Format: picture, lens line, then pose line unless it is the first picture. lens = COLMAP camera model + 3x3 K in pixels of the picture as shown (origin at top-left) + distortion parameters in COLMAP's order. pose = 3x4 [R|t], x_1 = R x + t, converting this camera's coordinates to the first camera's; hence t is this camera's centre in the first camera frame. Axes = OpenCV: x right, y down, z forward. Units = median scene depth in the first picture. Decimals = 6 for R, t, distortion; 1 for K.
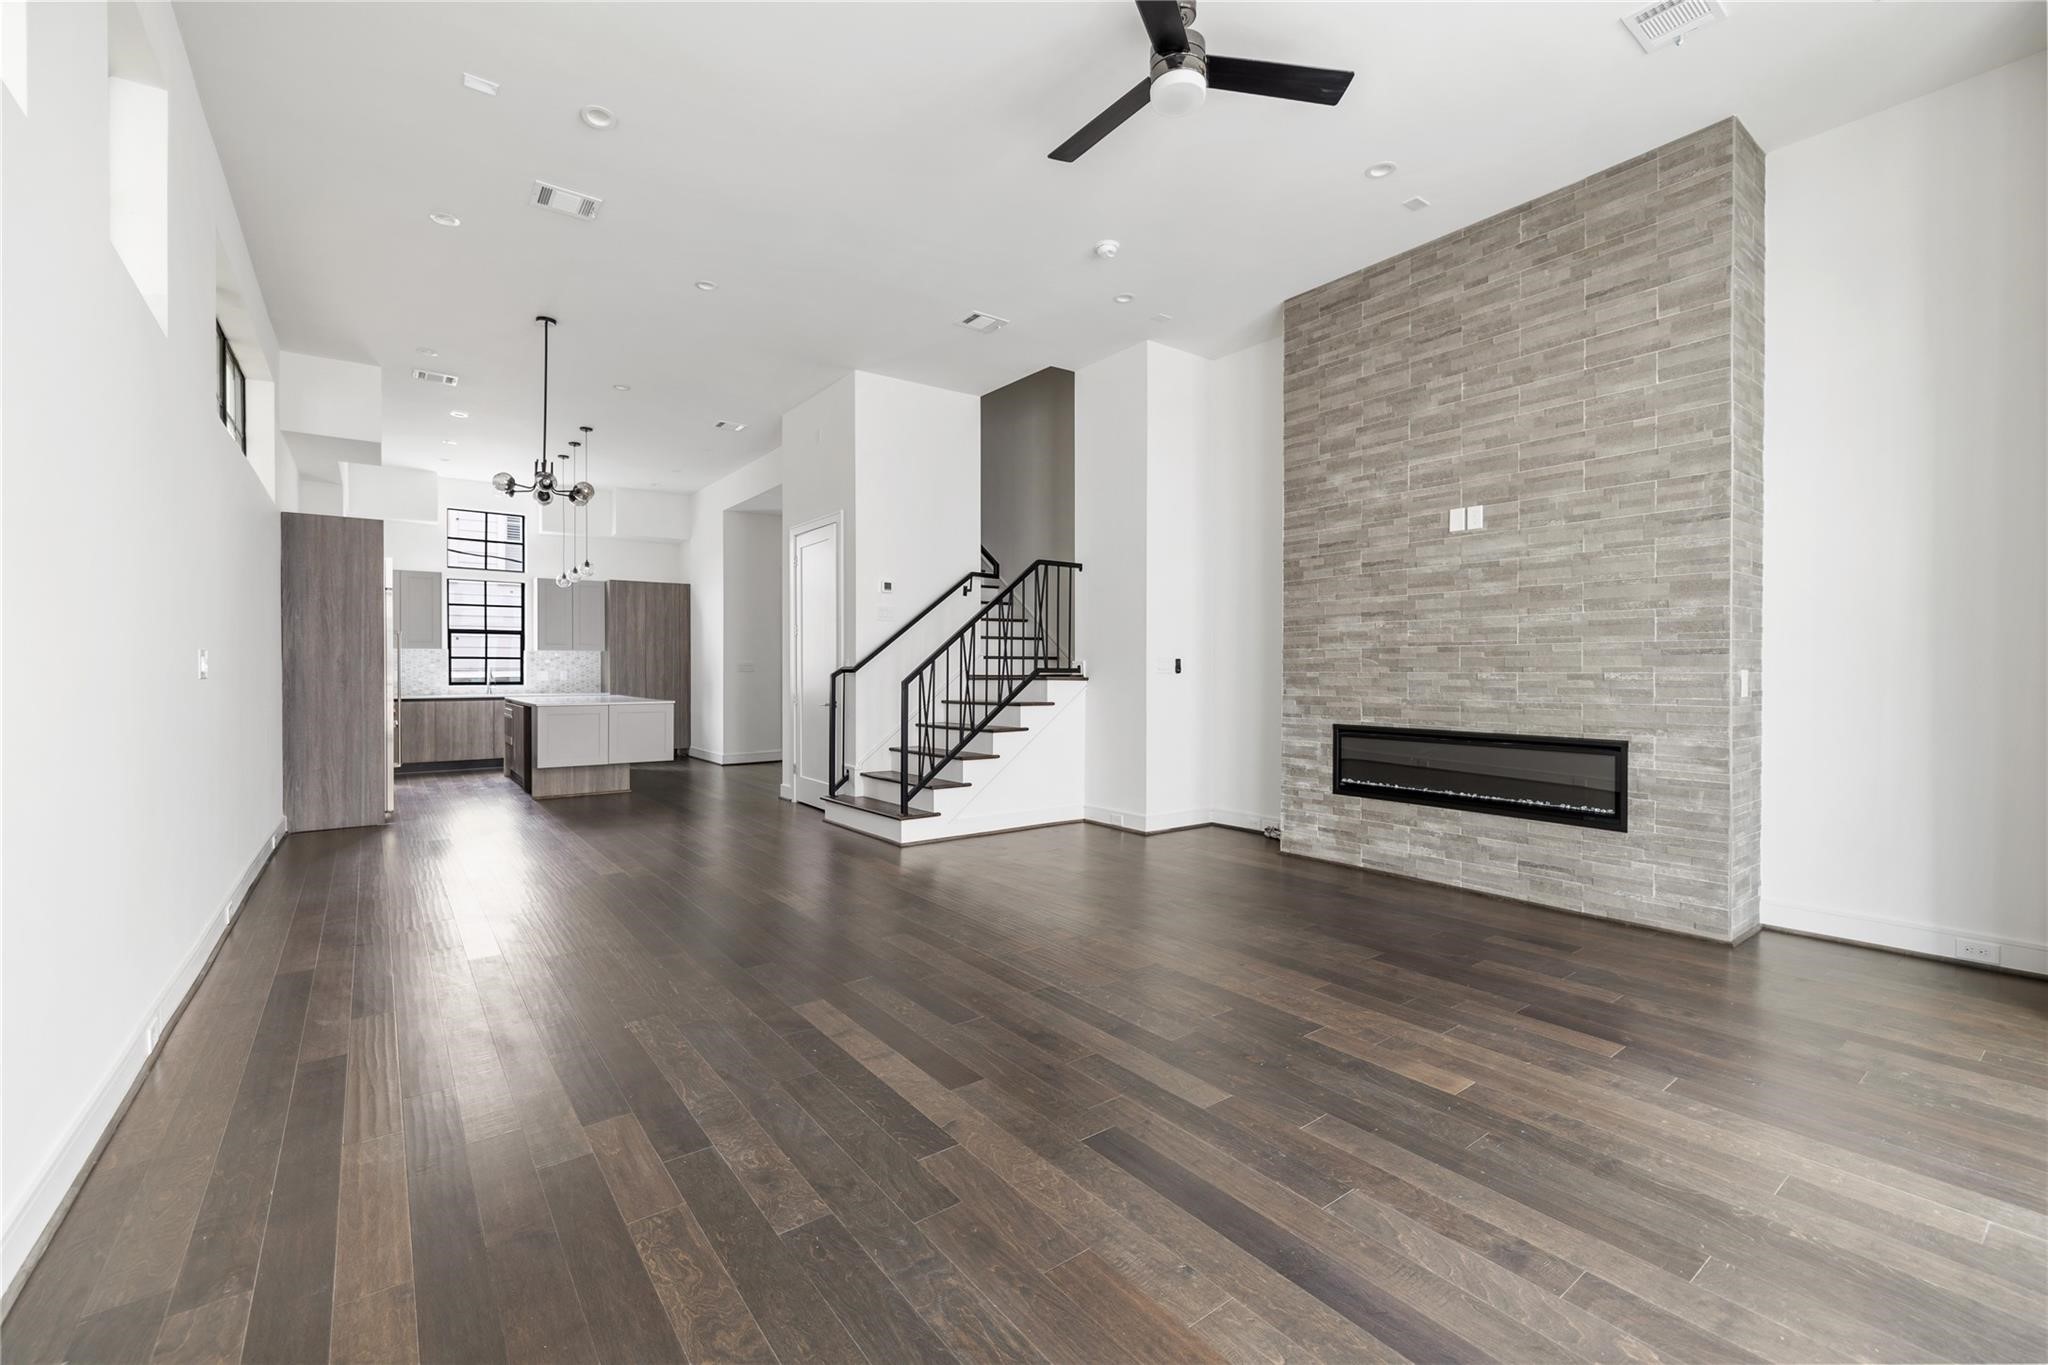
lens RADIAL K [[863.9, 0, 1024.4], [0, 863.9, 666.5], [0, 0, 1]] dist [0.001313, -0.000580]
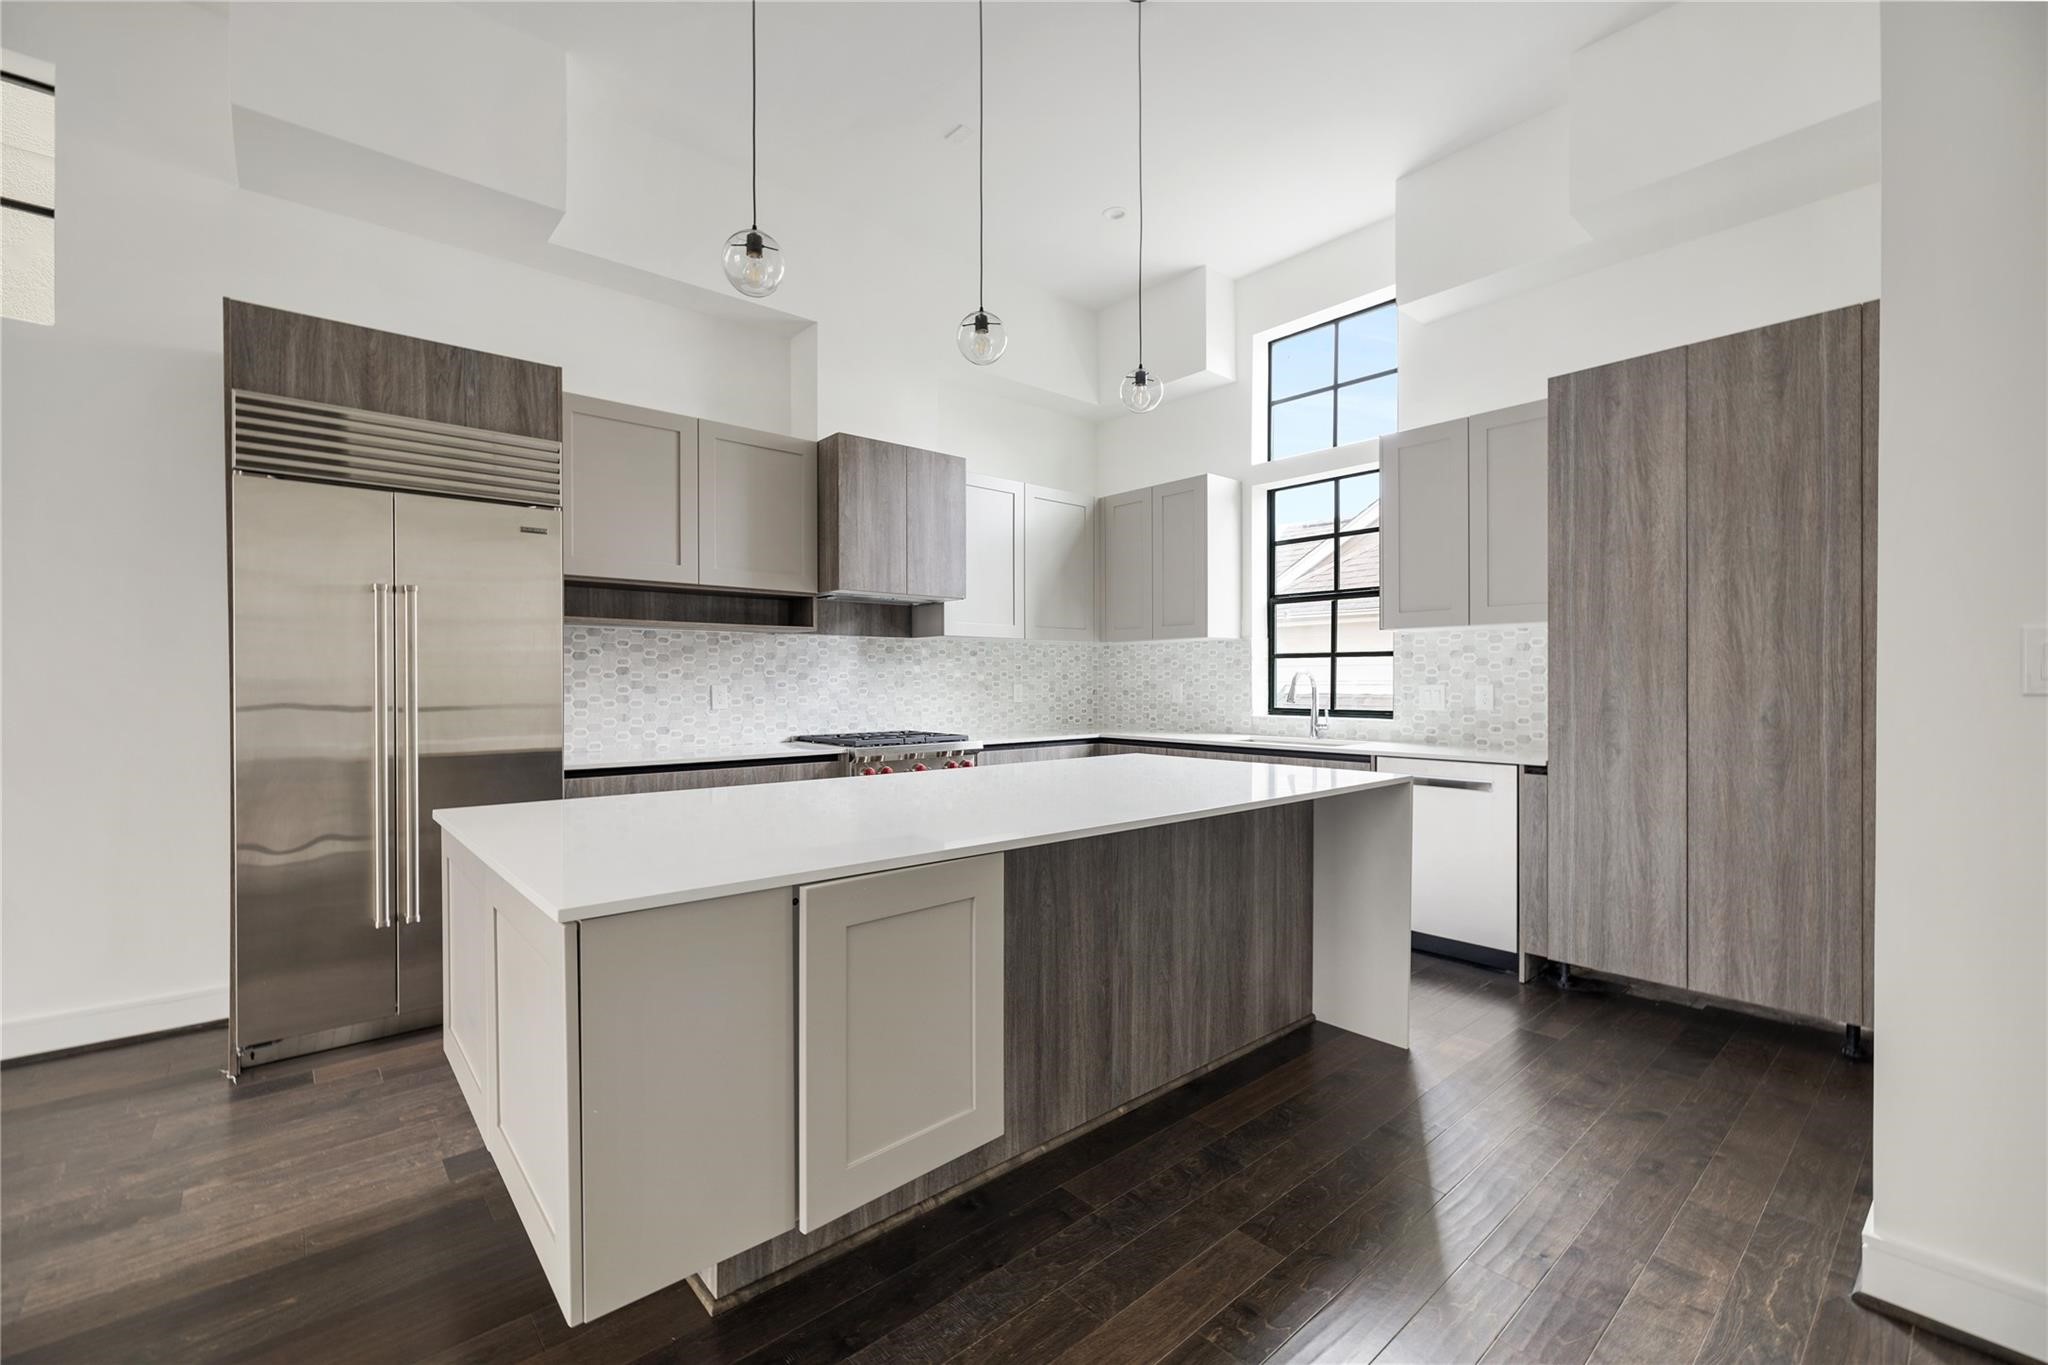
lens RADIAL K [[863.9, 0, 1025.2], [0, 863.9, 680.8], [0, 0, 1]] dist [0.001313, -0.000580]
pose [[0.065353, -0.000762, -0.997862, -0.192764], [0.004809, 0.999988, -0.000448, 0.002862], [0.997851, -0.004769, 0.065356, 0.801870]]
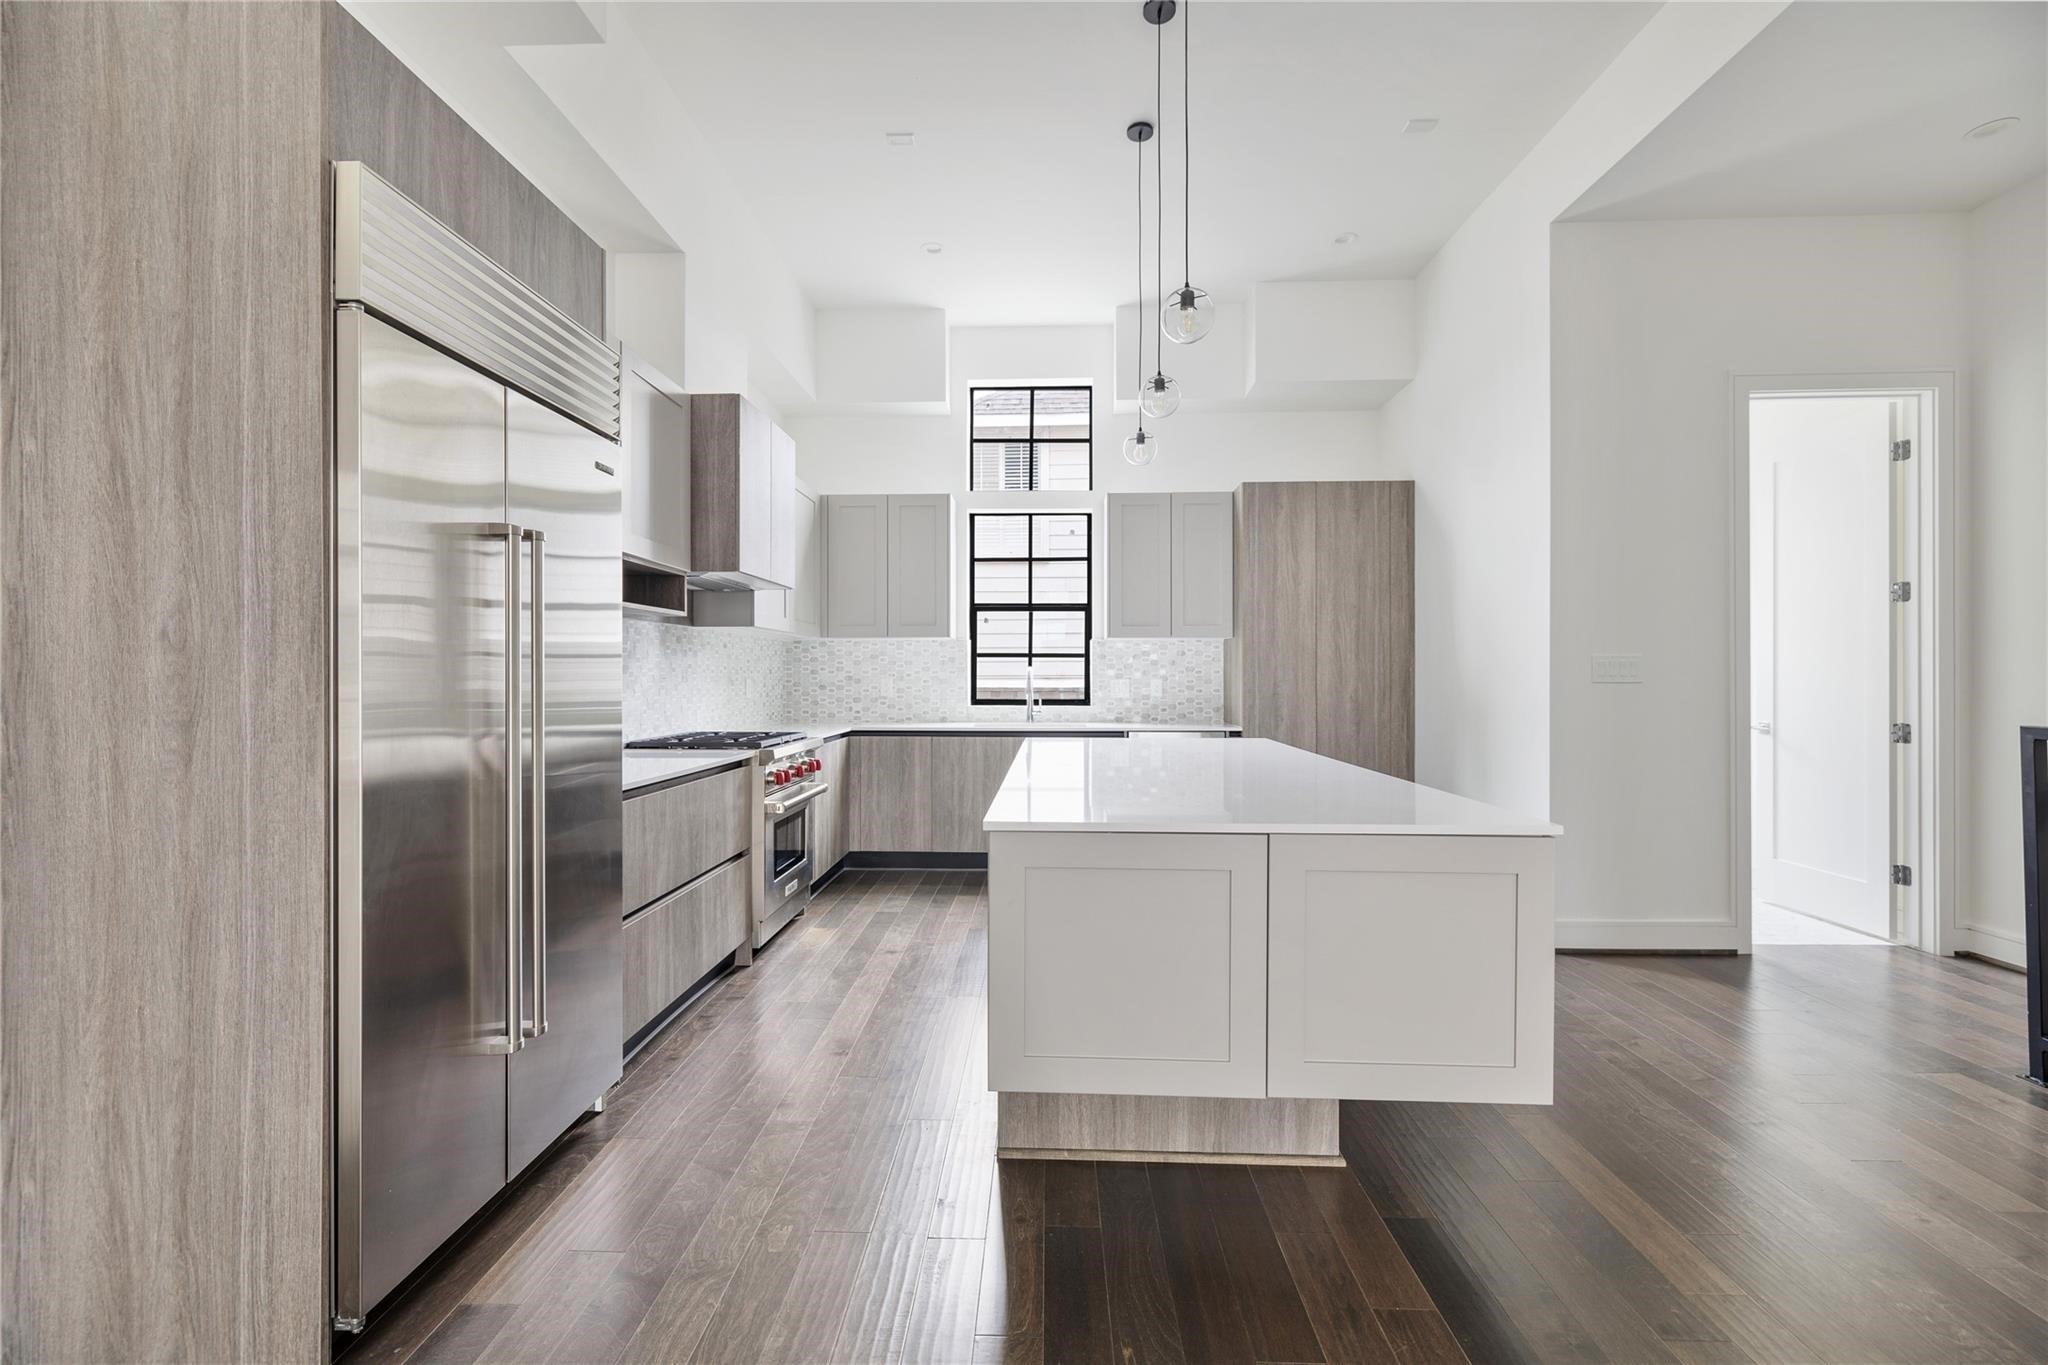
lens RADIAL K [[863.9, 0, 1016.5], [0, 863.9, 672.8], [0, 0, 1]] dist [0.001313, -0.000580]
pose [[0.773048, -0.002736, -0.634342, -0.279244], [0.001688, 0.999996, -0.002256, 0.002521], [0.634345, 0.000674, 0.773050, 0.563991]]
